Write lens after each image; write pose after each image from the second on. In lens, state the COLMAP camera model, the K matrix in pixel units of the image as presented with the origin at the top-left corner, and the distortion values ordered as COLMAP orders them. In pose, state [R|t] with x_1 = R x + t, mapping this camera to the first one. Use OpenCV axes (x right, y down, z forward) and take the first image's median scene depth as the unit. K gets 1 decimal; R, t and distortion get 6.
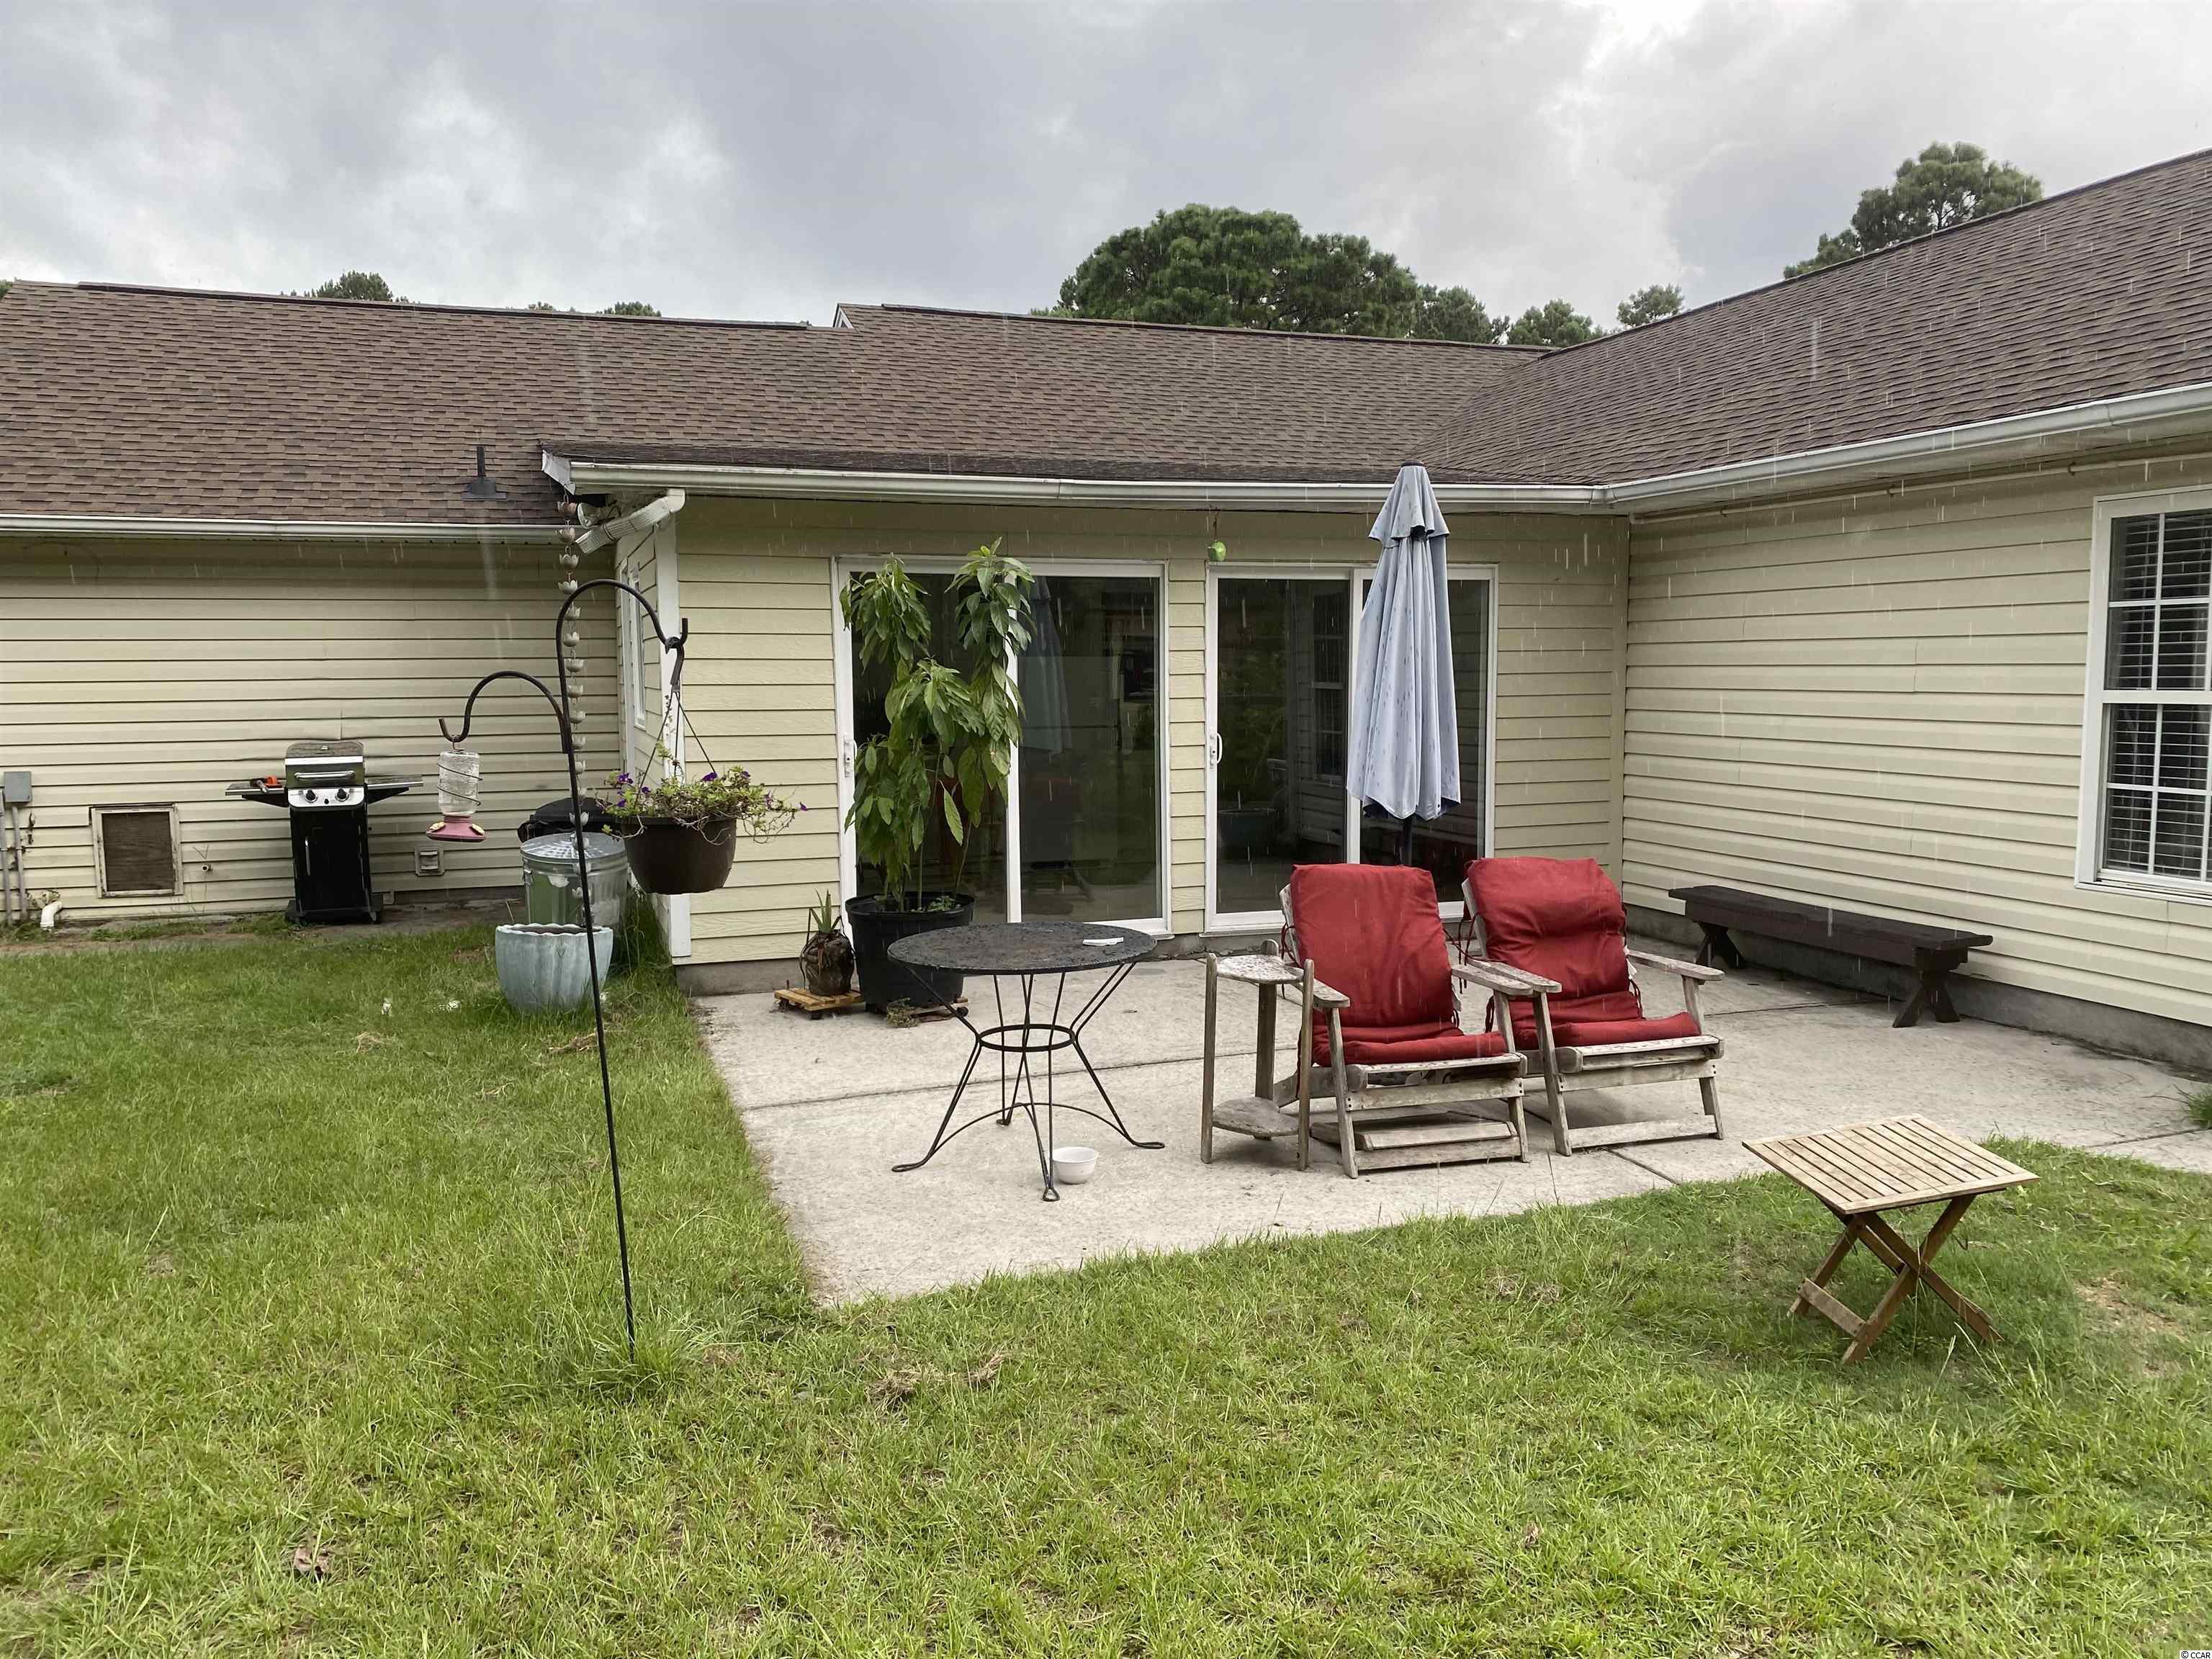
lens RADIAL K [[1695.8, 0, 1088.7], [0, 1695.8, 837.6], [0, 0, 1]] dist [0.020925, -0.023038]
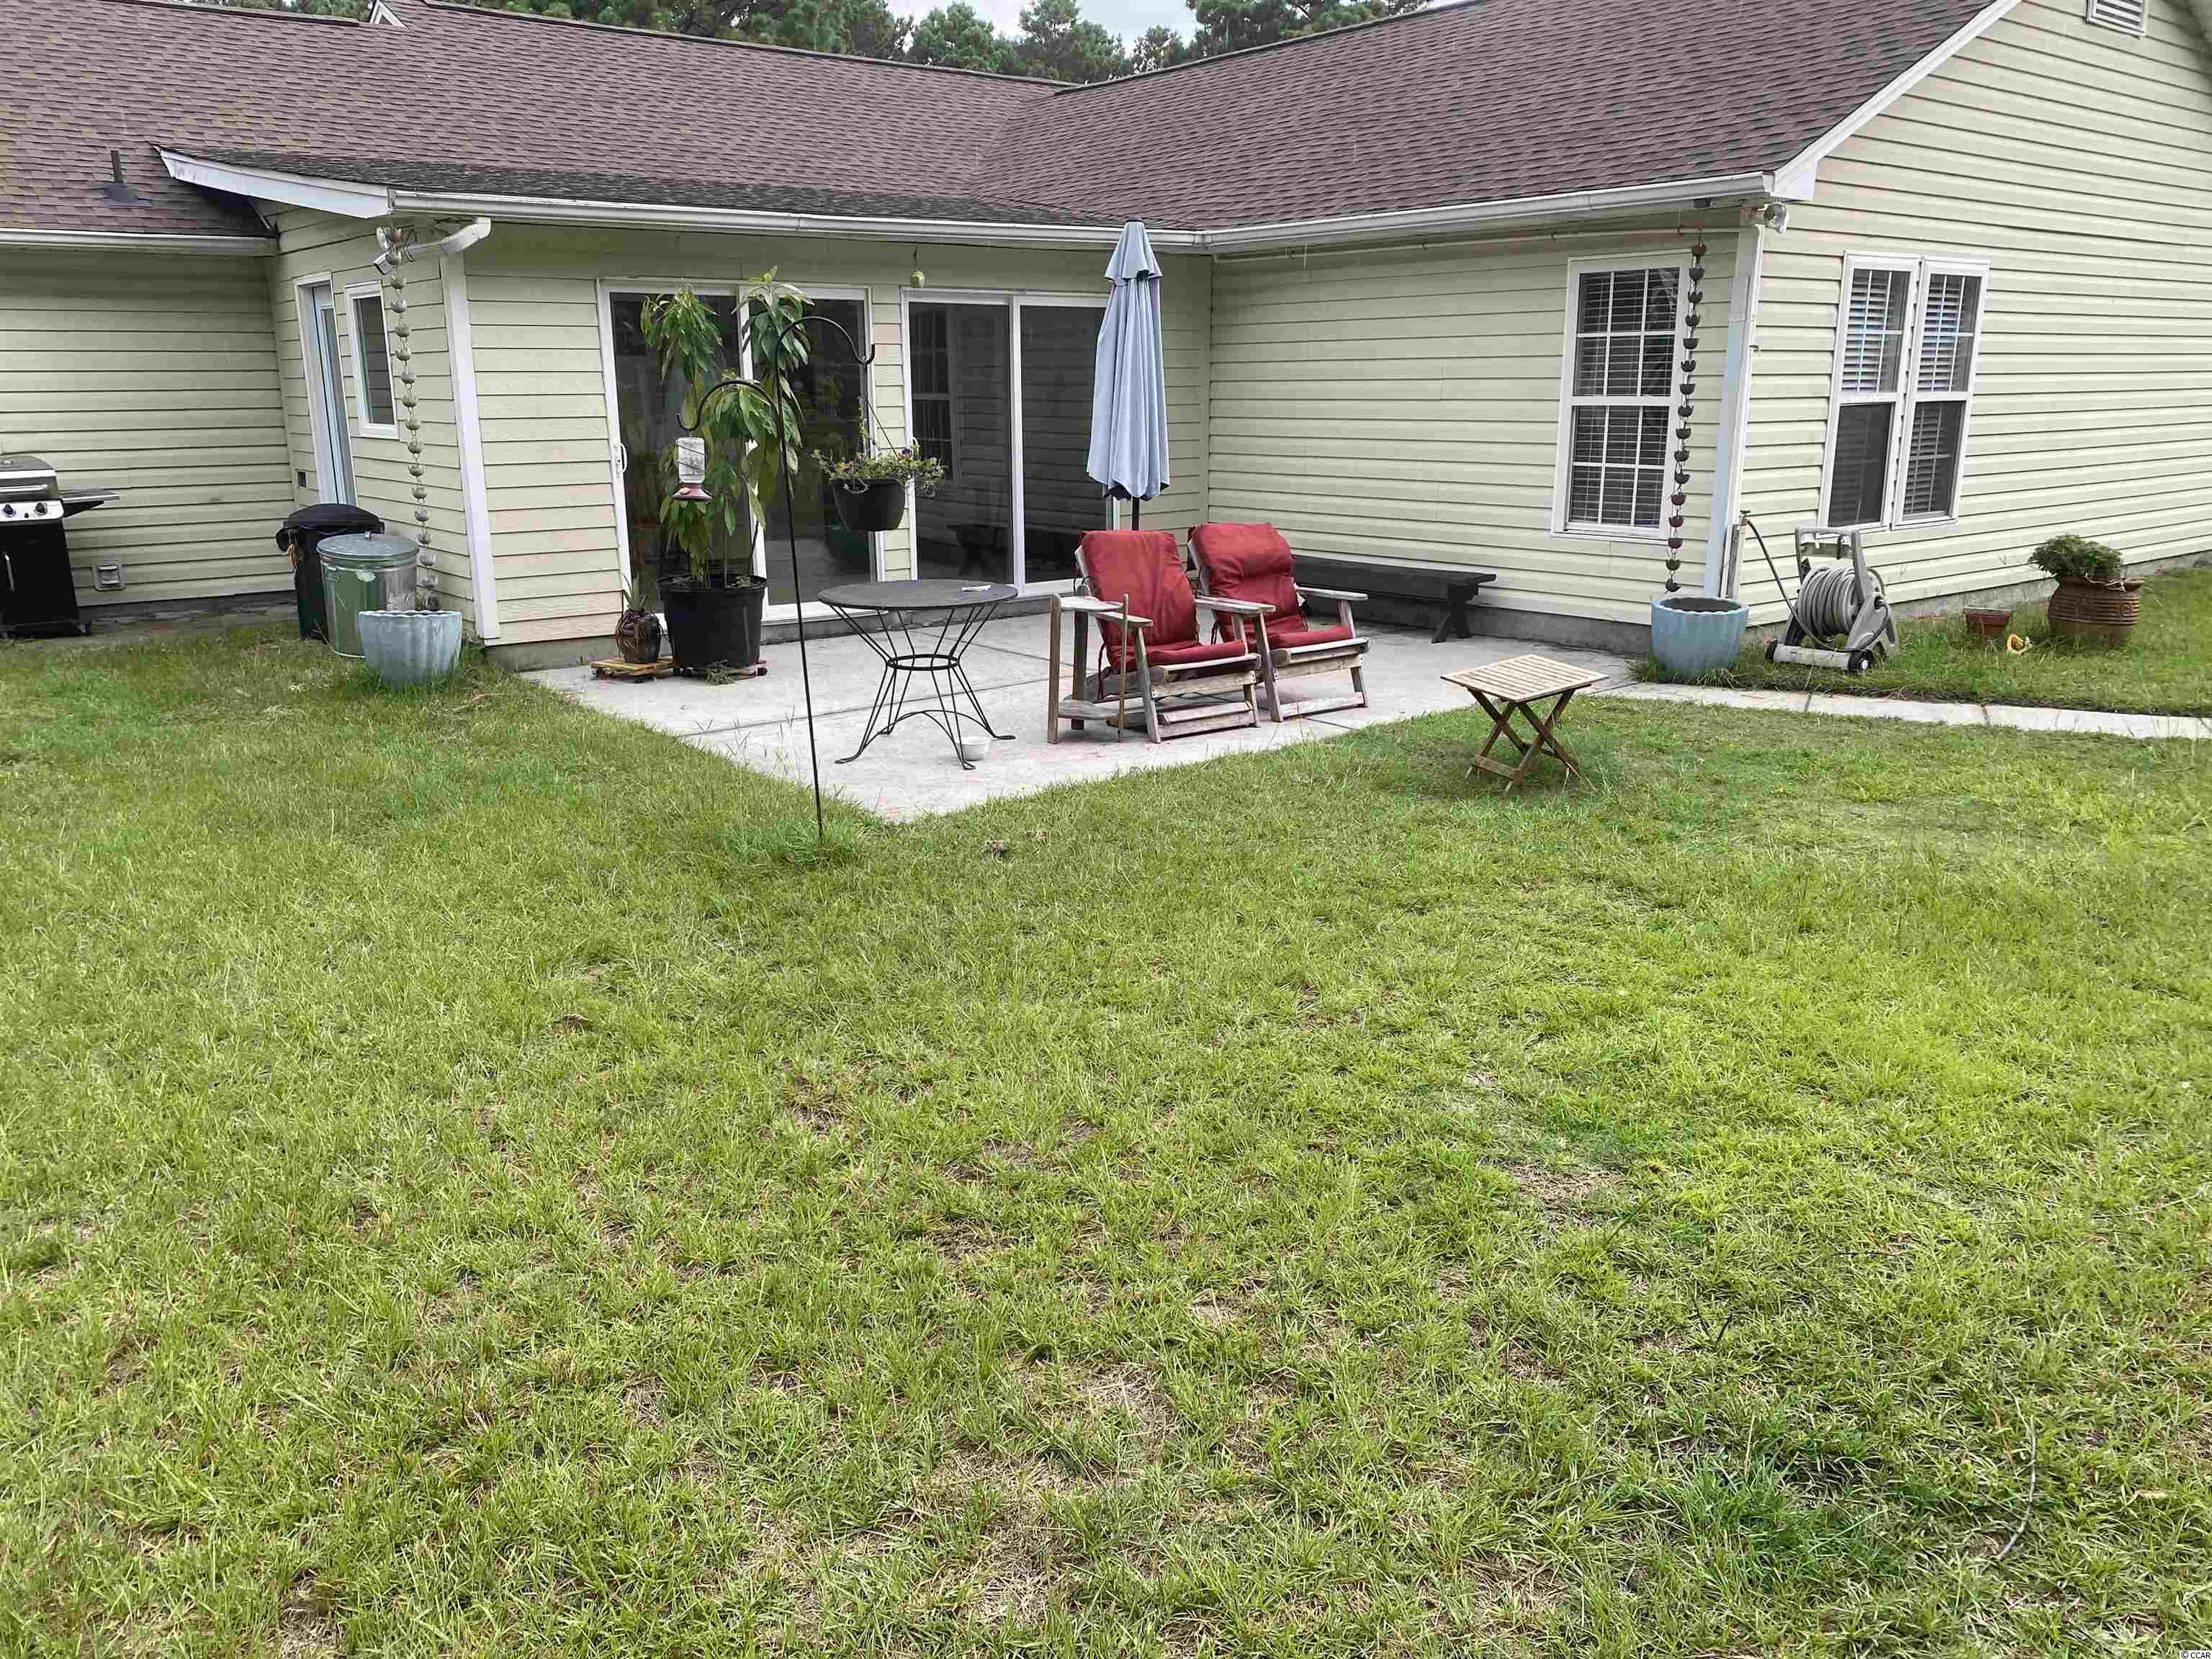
lens RADIAL K [[1695.8, 0, 1079.4], [0, 1695.8, 822.6], [0, 0, 1]] dist [0.020925, -0.023038]
pose [[0.944225, -0.082130, 0.318894, -0.270047], [0.032733, 0.987011, 0.157281, 0.027765], [-0.327669, -0.138070, 0.934649, -0.245741]]
